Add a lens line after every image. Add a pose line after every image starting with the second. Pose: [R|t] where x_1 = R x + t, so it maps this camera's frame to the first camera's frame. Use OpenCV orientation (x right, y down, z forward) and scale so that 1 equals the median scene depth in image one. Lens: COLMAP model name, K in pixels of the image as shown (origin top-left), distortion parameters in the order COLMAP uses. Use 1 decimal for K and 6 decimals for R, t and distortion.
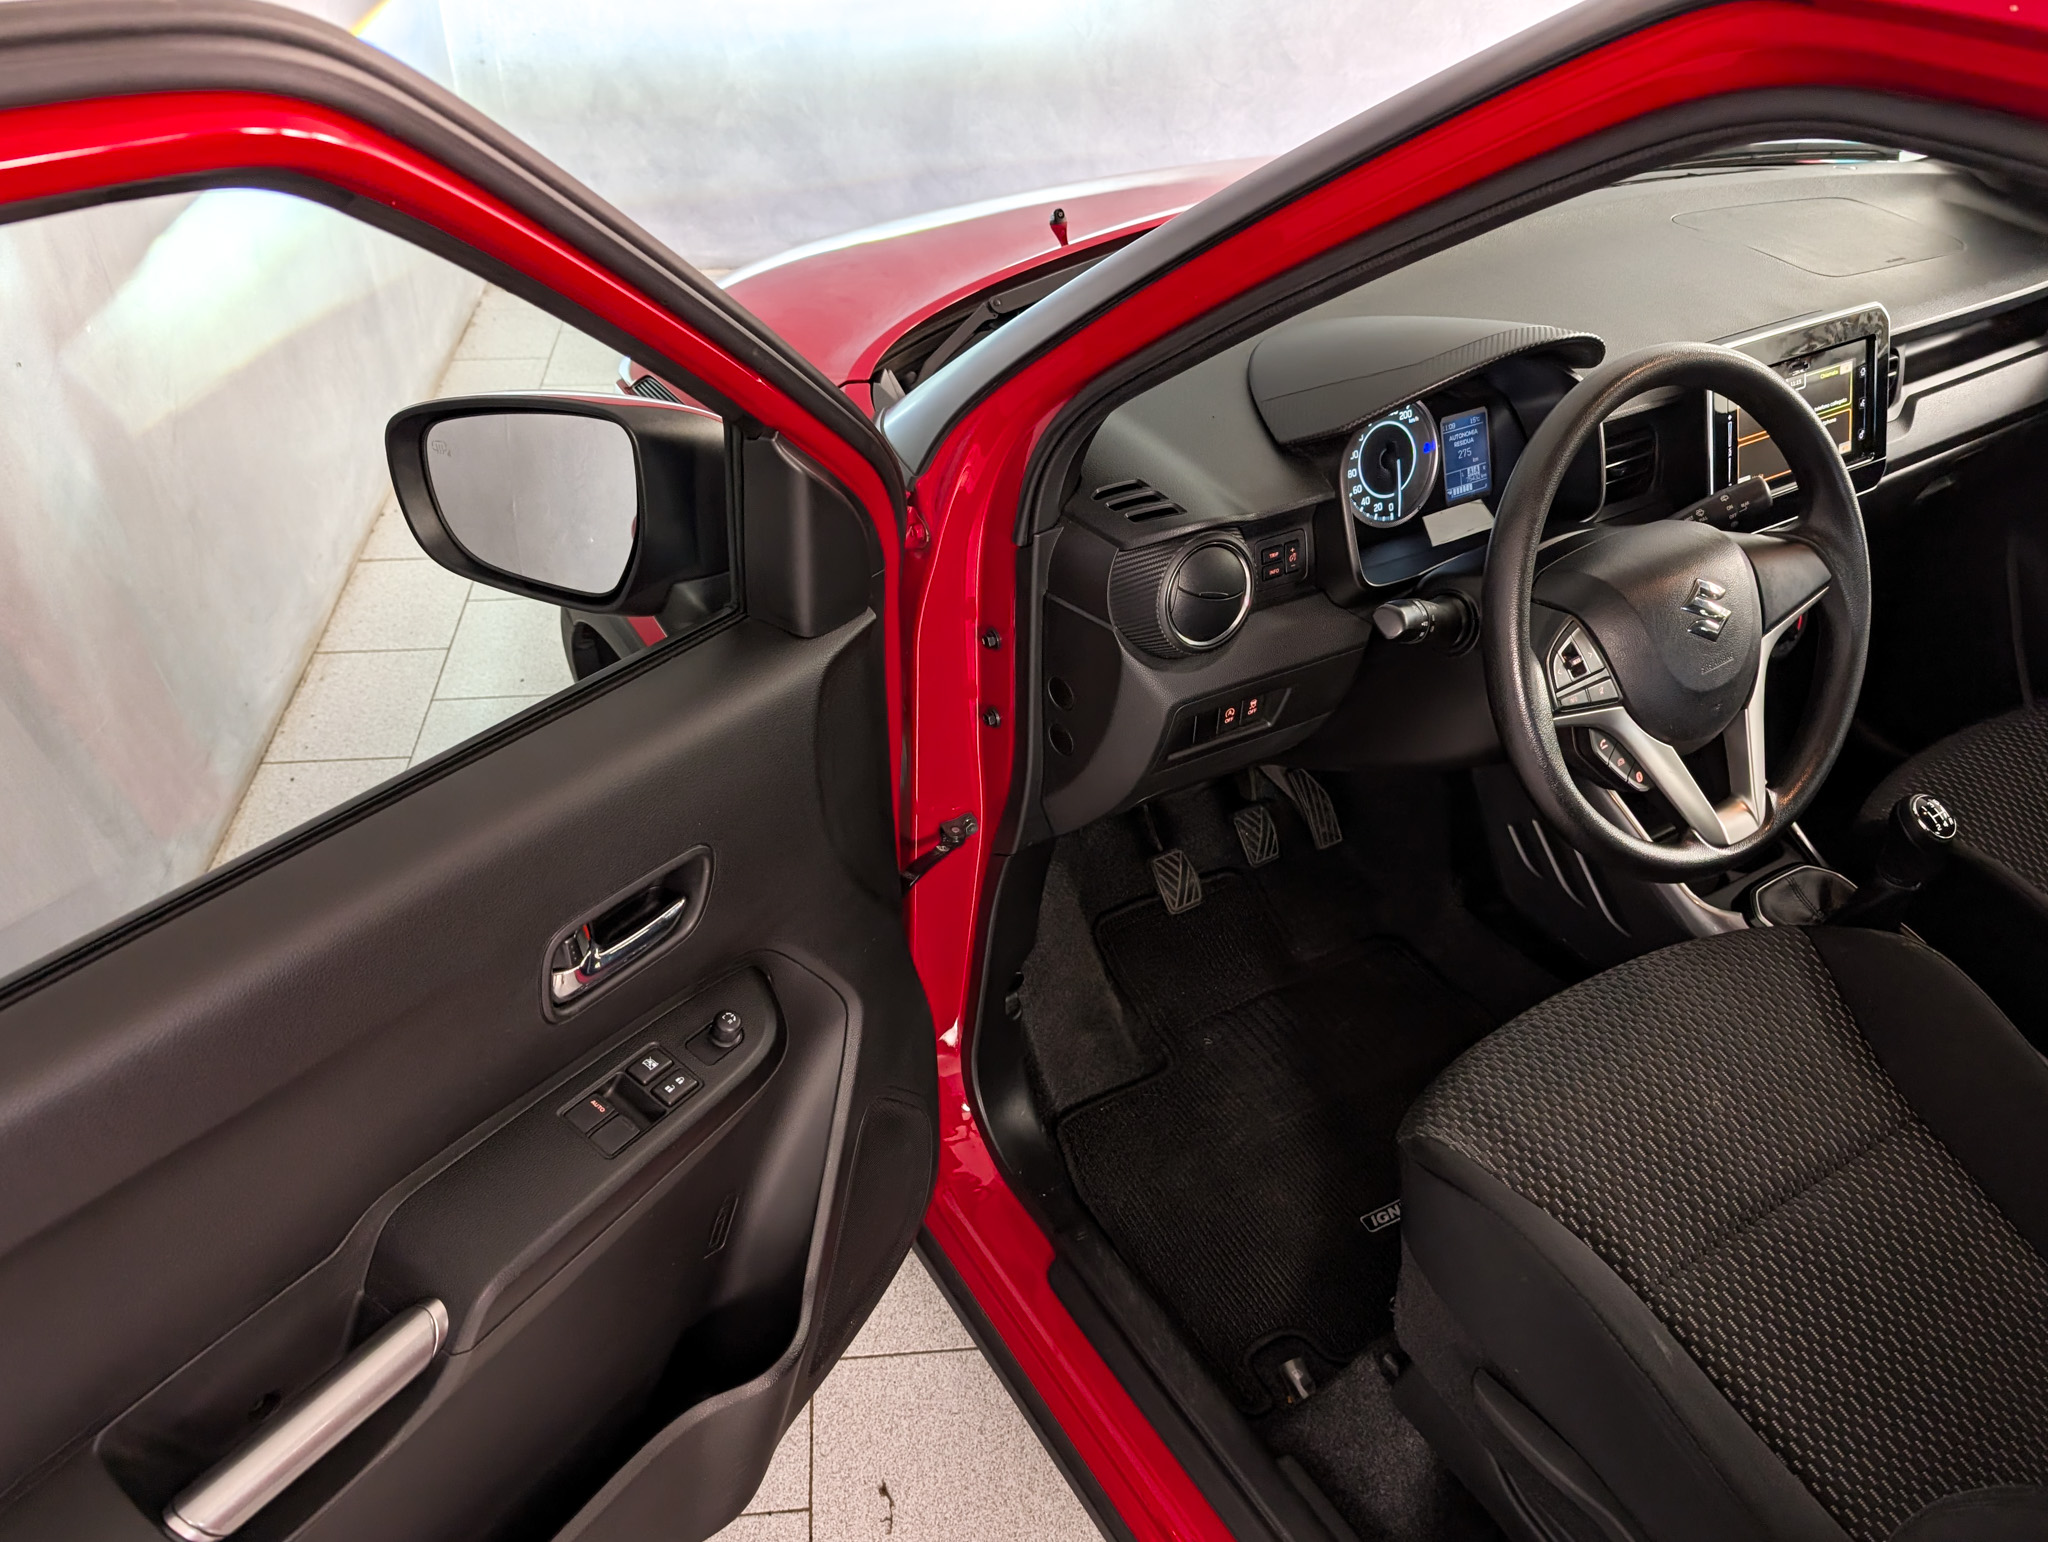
lens RADIAL K [[1503.5, 0, 1054.5], [0, 1503.5, 802.1], [0, 0, 1]] dist [0.006243, 0.000123]
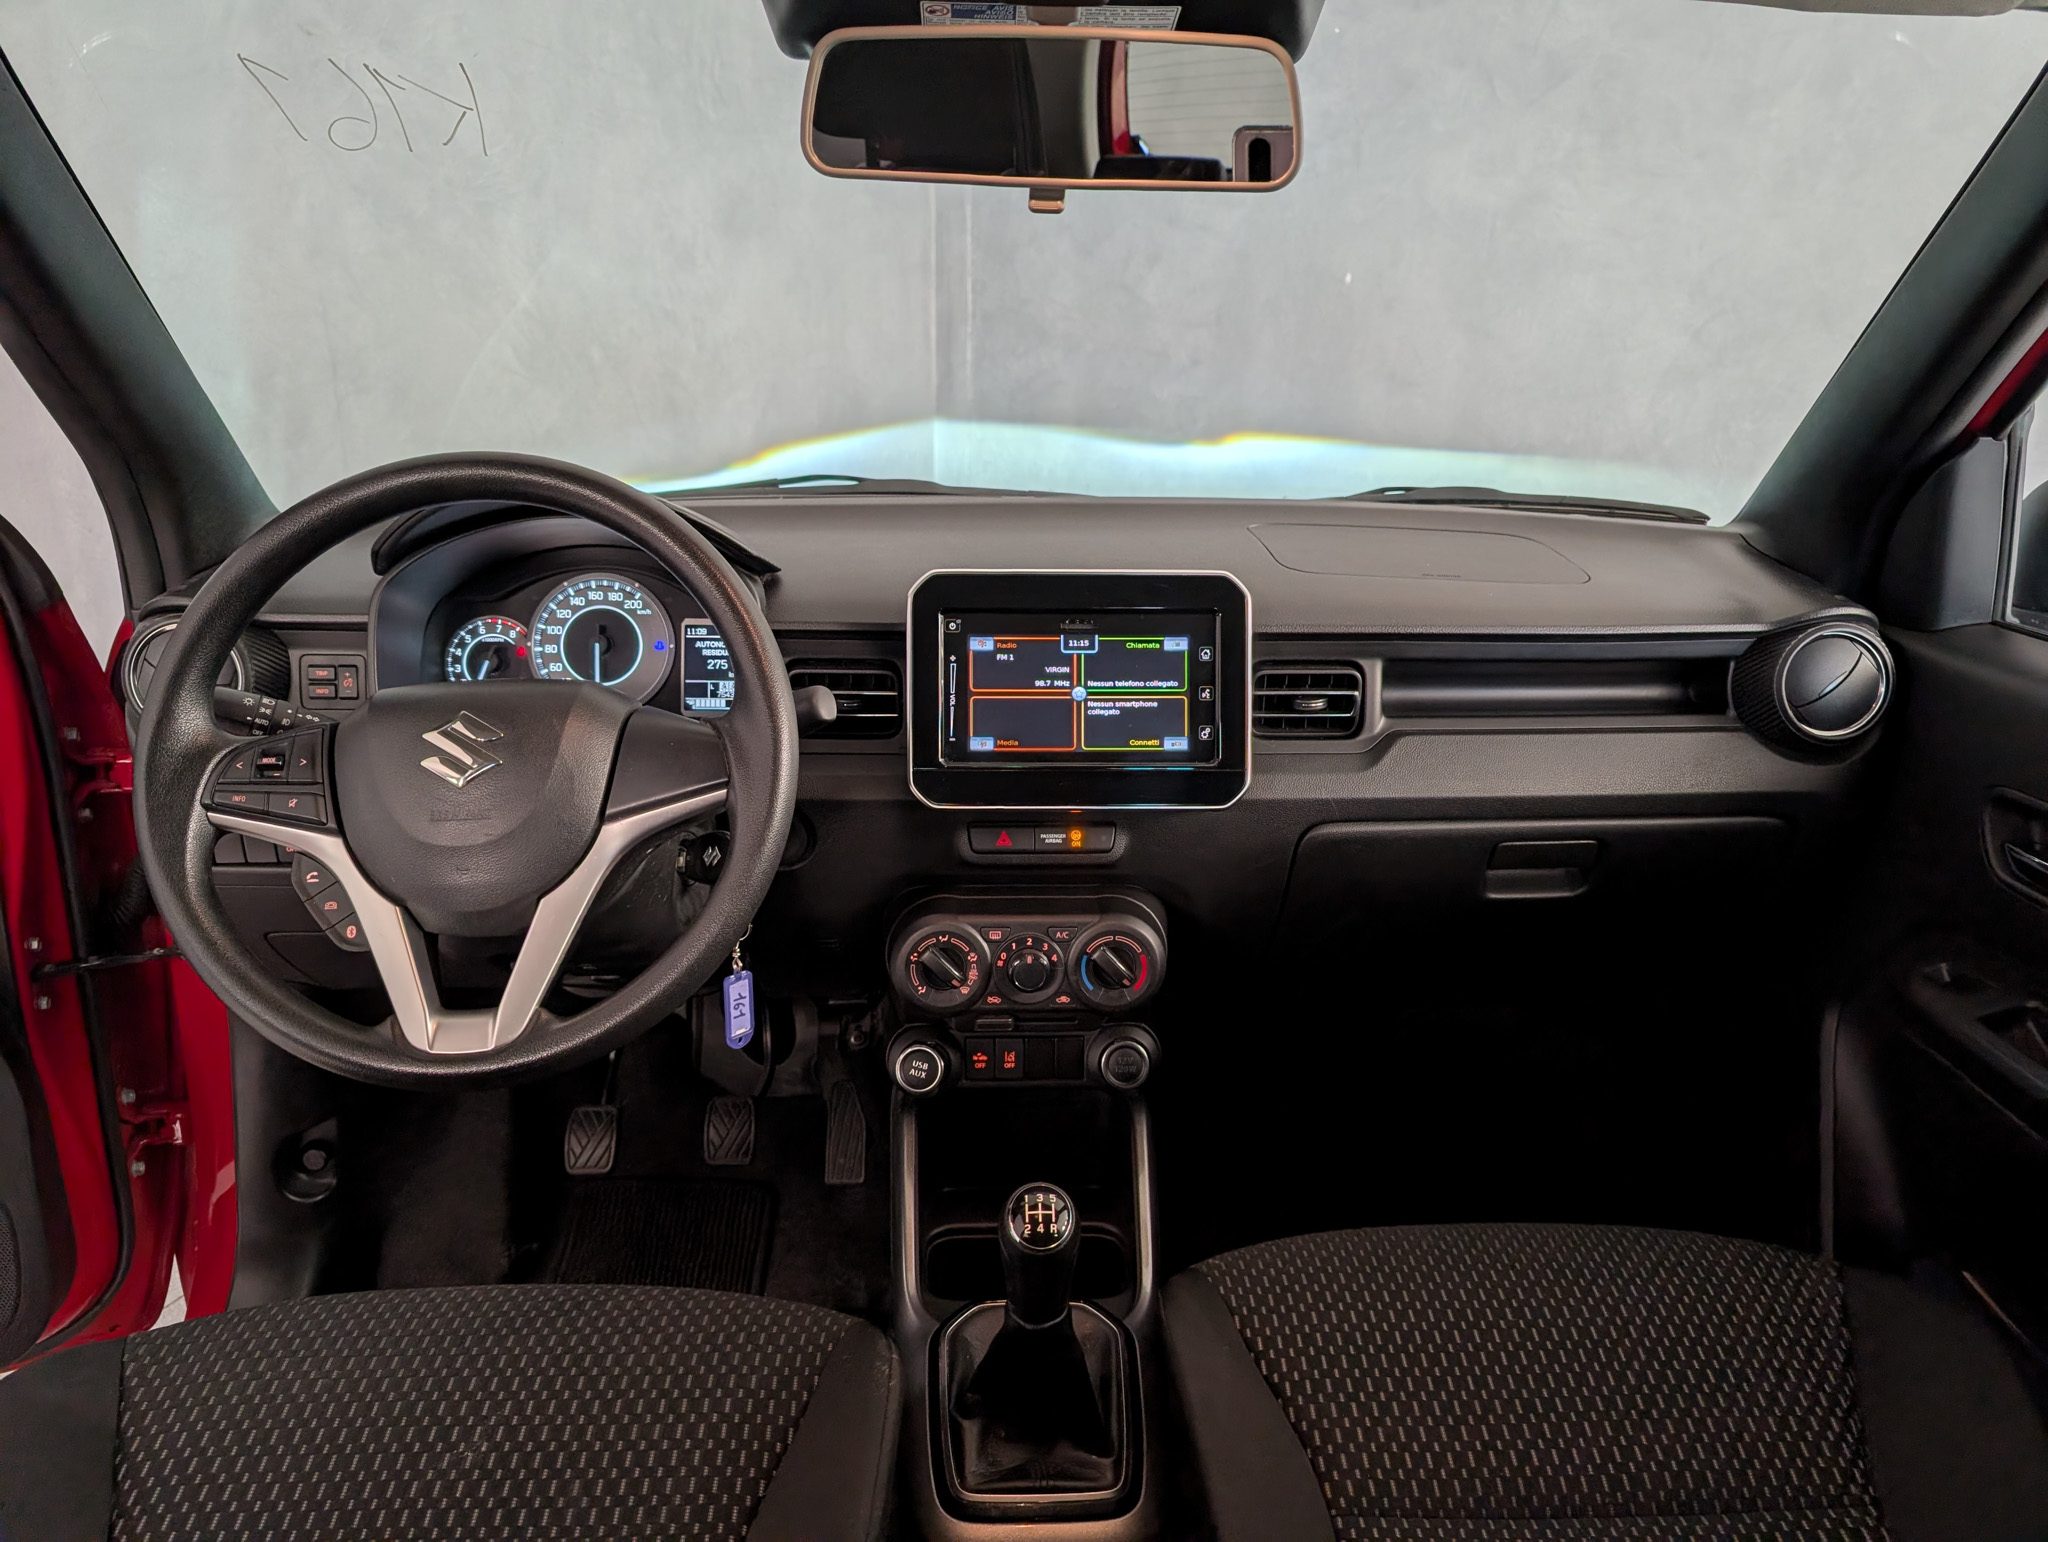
lens RADIAL K [[1449.8, 0, 1024.0], [0, 1449.8, 771.0], [0, 0, 1]] dist [0.052323, -0.000913]
pose [[0.877971, 0.162642, -0.450238, 0.924396], [-0.303926, 0.916030, -0.261759, -0.000377], [0.369858, 0.366656, 0.853679, 0.379695]]
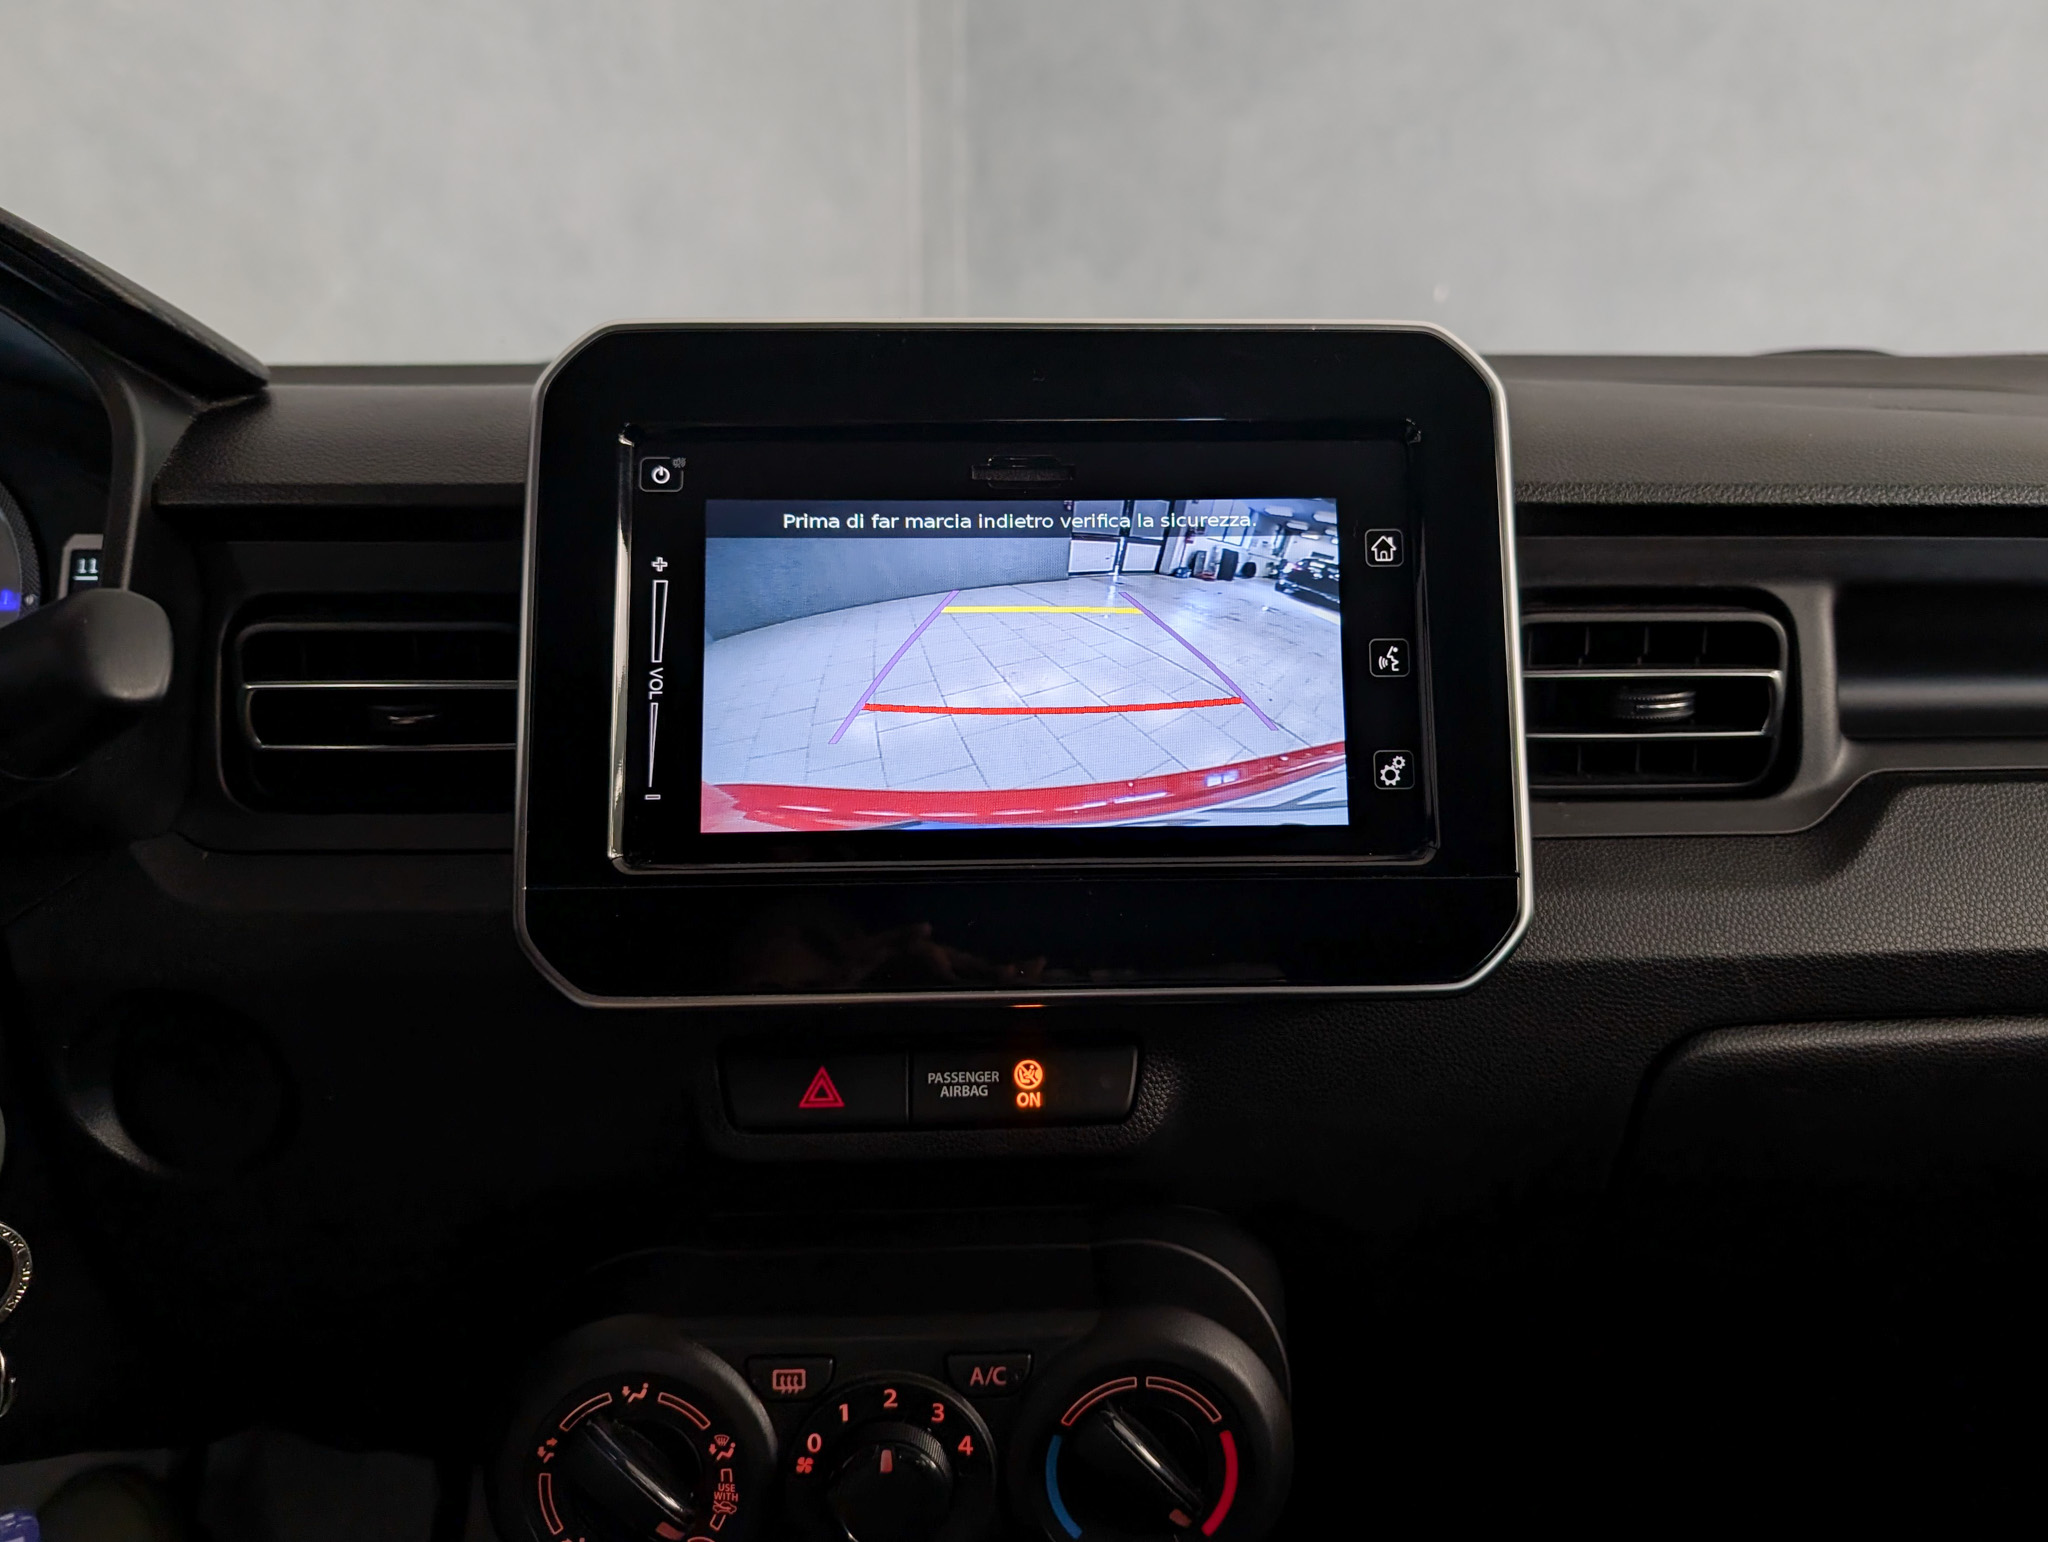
lens RADIAL K [[1733.1, 0, 1058.5], [0, 1733.1, 699.9], [0, 0, 1]] dist [-0.009340, -0.014666]
pose [[0.883143, 0.087504, -0.460871, 0.726476], [-0.289711, 0.874440, -0.389131, -0.136045], [0.368953, 0.477178, 0.797606, 0.838227]]
